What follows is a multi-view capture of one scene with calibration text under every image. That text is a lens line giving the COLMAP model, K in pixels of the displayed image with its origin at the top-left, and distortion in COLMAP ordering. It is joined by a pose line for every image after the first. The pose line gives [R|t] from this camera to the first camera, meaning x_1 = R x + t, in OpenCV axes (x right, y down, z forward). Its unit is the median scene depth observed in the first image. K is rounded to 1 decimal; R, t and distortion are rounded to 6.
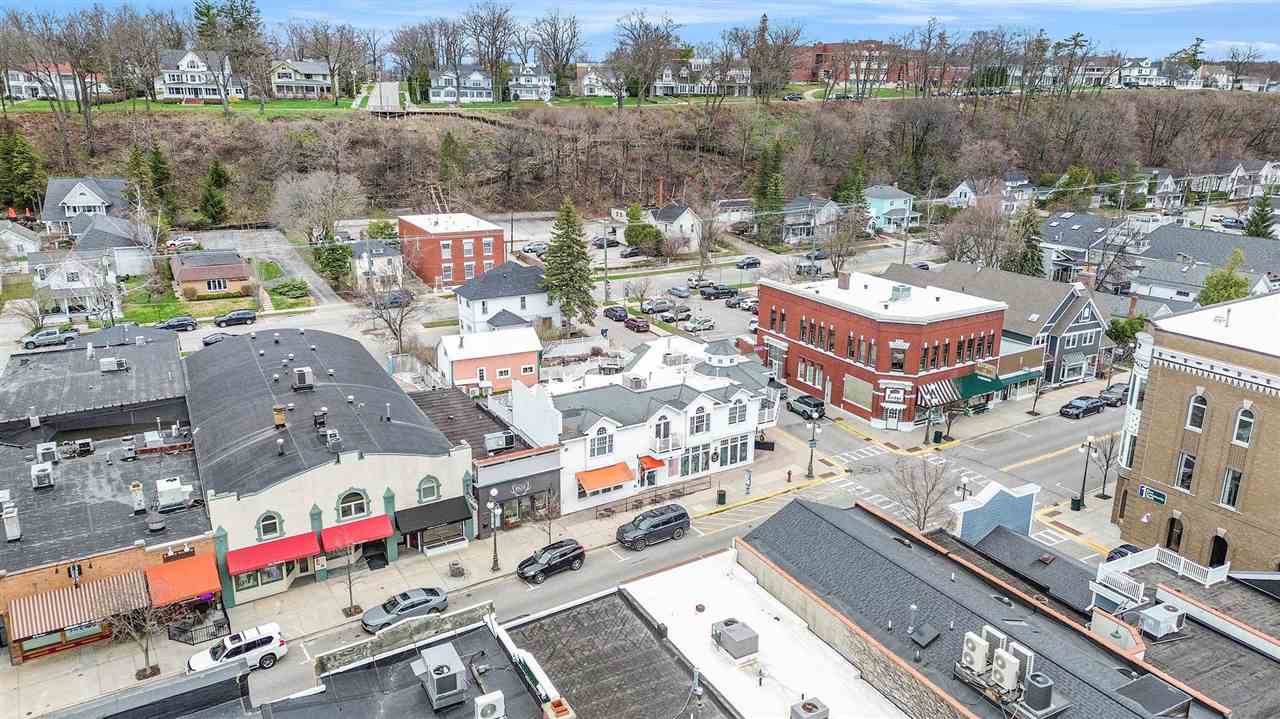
lens RADIAL K [[916.1, 0, 650.2], [0, 916.1, 358.2], [0, 0, 1]] dist [0.052978, -0.030931]
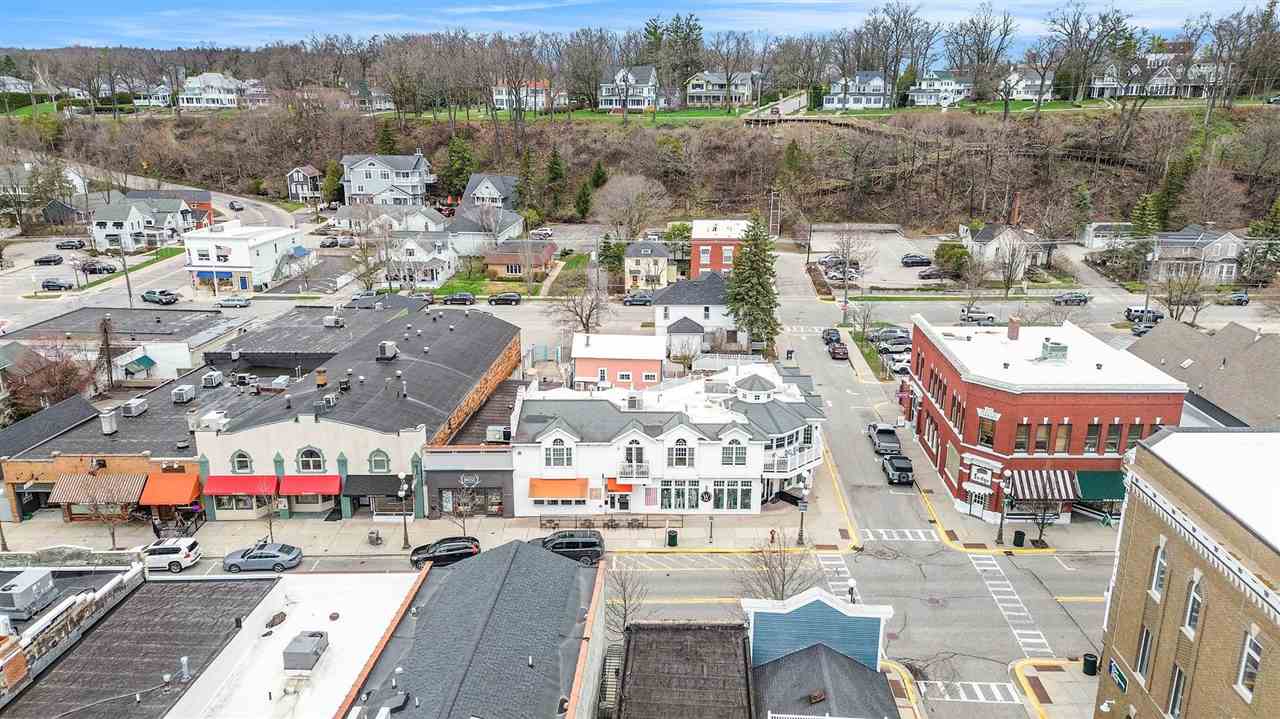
lens RADIAL K [[916.1, 0, 650.9], [0, 916.1, 366.8], [0, 0, 1]] dist [0.052978, -0.030931]
pose [[0.839986, 0.144149, -0.523110, 0.455646], [-0.142681, 0.988818, 0.043368, -0.049708], [0.523513, 0.038209, 0.851161, 0.171363]]
